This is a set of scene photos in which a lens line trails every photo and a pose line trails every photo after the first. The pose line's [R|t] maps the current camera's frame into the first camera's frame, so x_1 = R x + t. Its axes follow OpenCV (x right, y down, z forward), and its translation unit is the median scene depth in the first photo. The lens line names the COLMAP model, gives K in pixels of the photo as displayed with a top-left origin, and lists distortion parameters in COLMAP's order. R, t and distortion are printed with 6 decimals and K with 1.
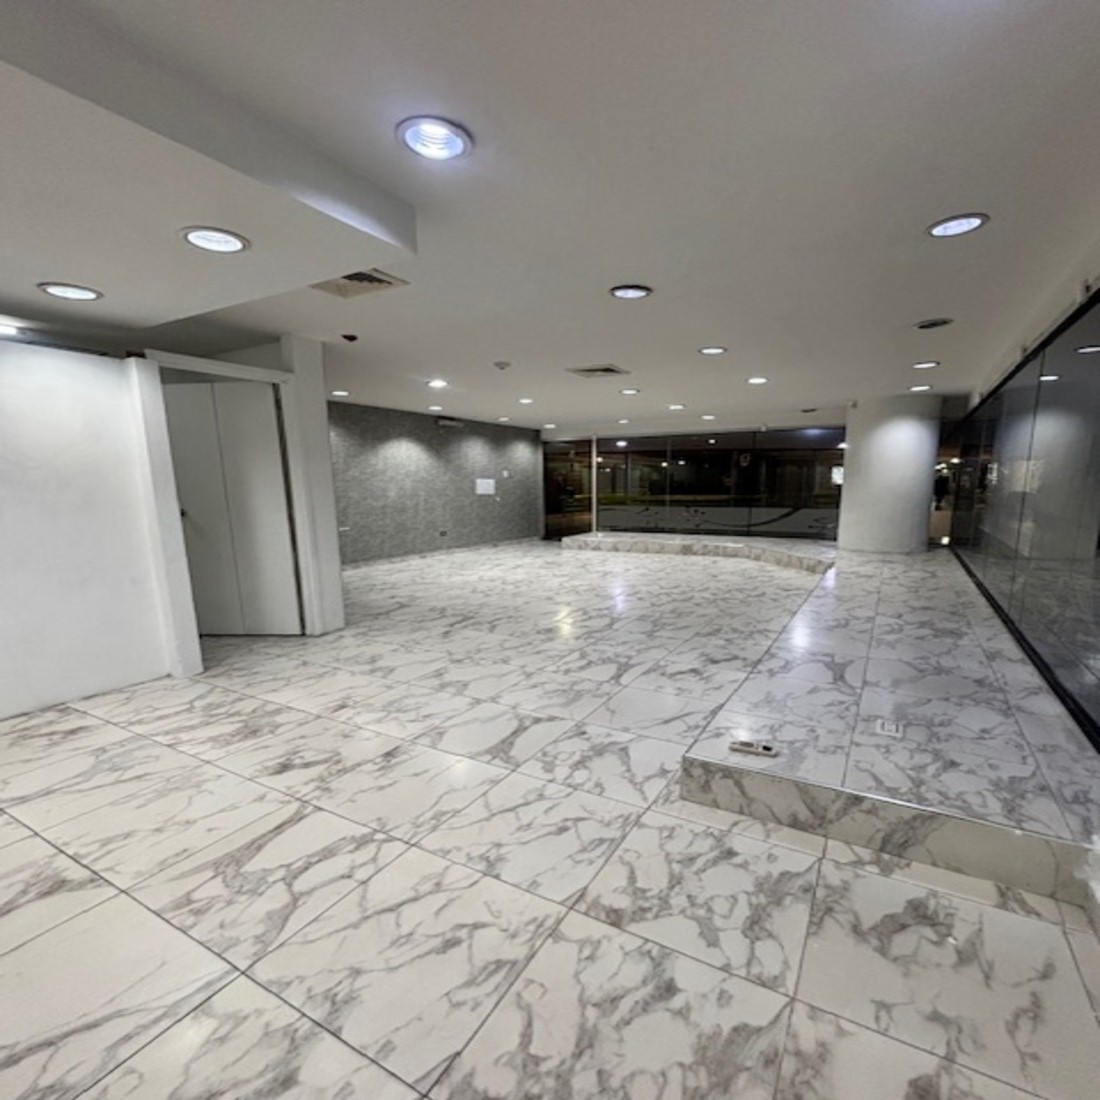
lens RADIAL K [[588.4, 0, 570.1], [0, 588.4, 601.8], [0, 0, 1]] dist [0.010628, -0.001115]
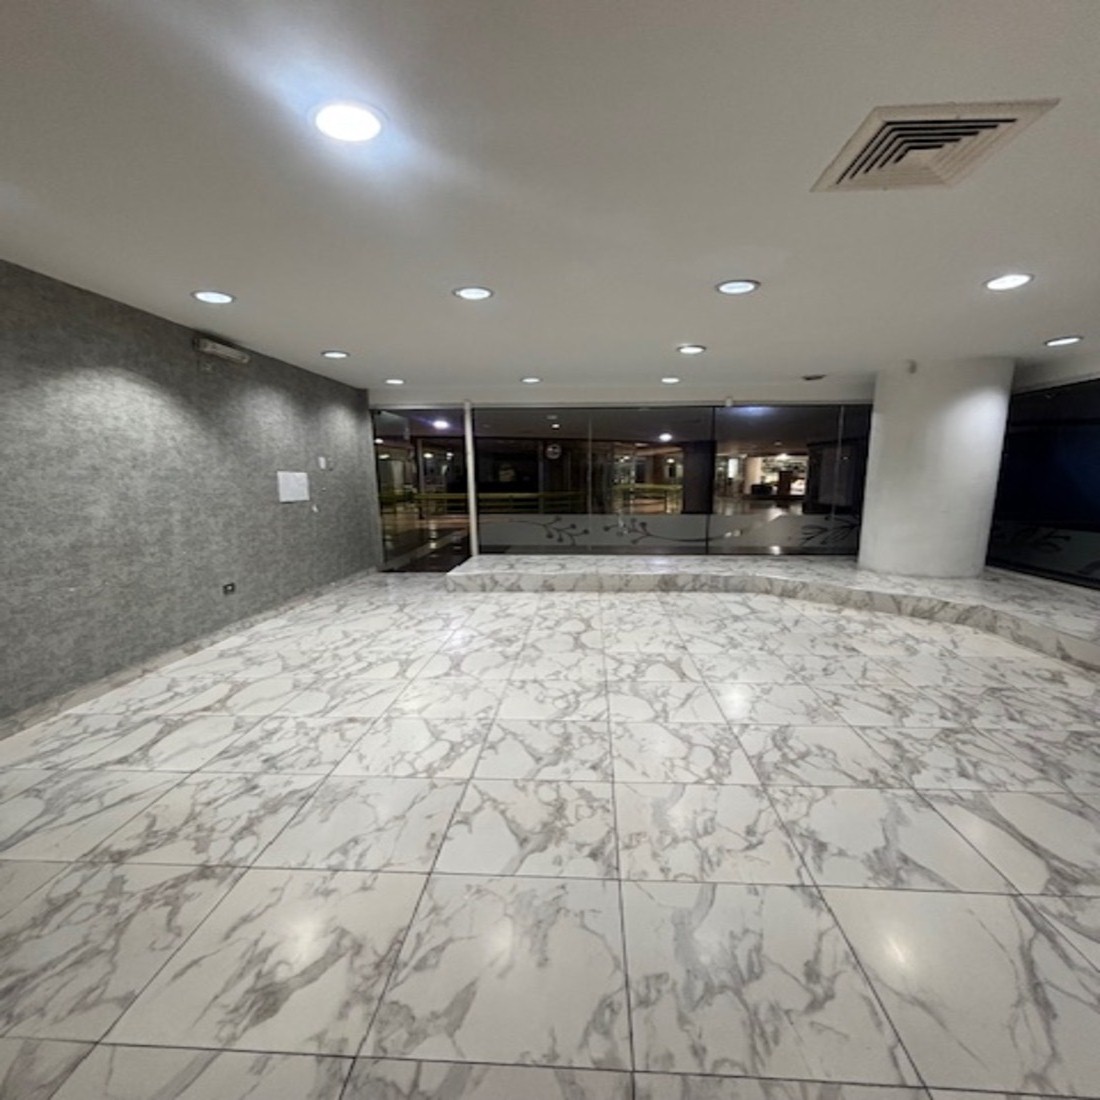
lens RADIAL K [[588.4, 0, 570.1], [0, 588.4, 601.8], [0, 0, 1]] dist [0.010628, -0.001115]
pose [[0.897976, -0.090065, 0.430729, -0.197980], [0.085079, 0.995896, 0.030871, -0.109504], [-0.431742, 0.008924, 0.901953, 0.516690]]
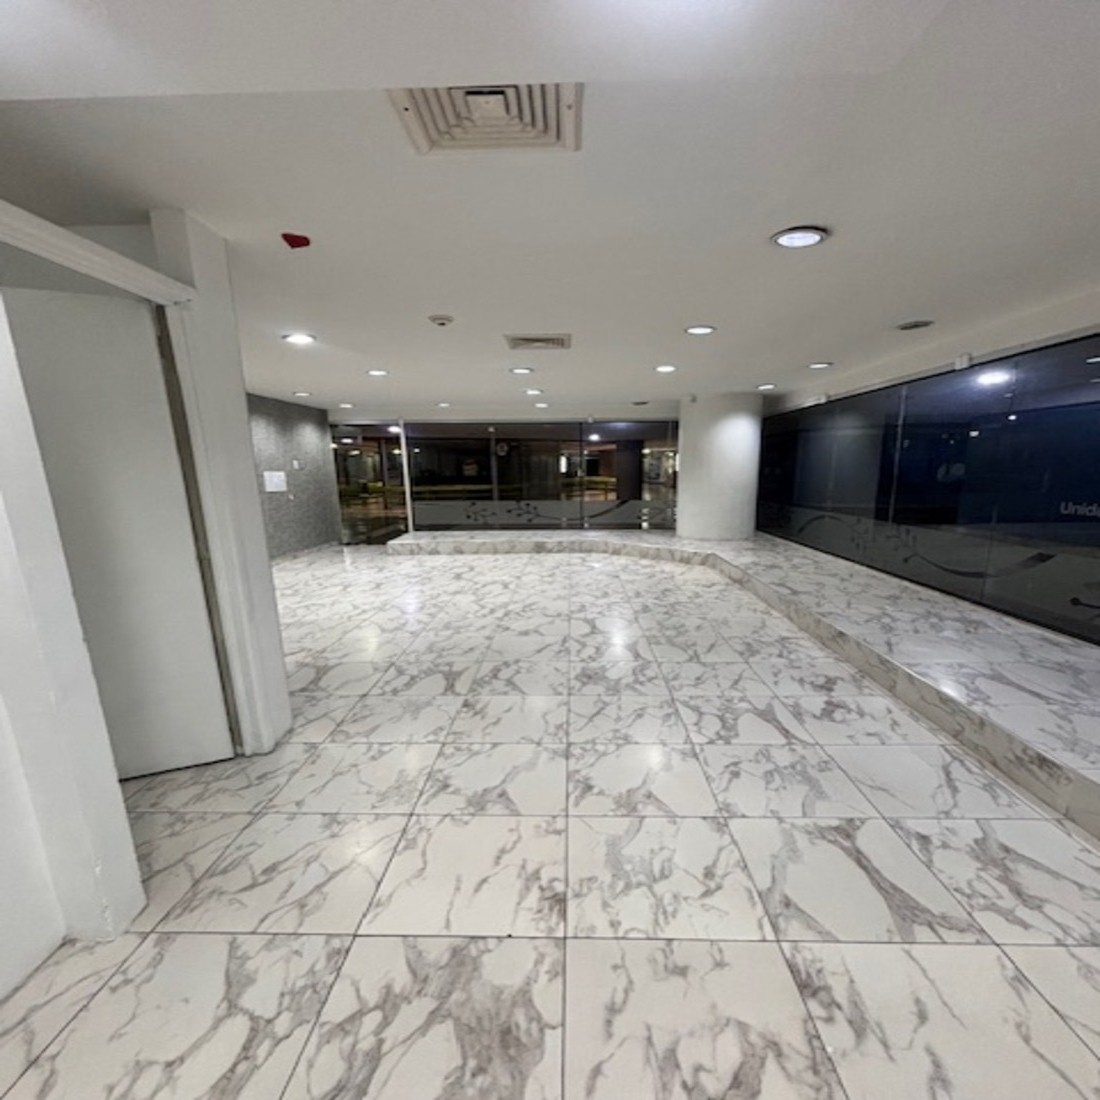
lens RADIAL K [[575.3, 0, 569.9], [0, 575.3, 613.5], [0, 0, 1]] dist [0.006909, 0.000033]
pose [[0.880744, -0.117866, 0.458691, -0.214401], [0.097144, 0.992903, 0.068609, -0.047498], [-0.463522, -0.015868, 0.885943, 0.183225]]
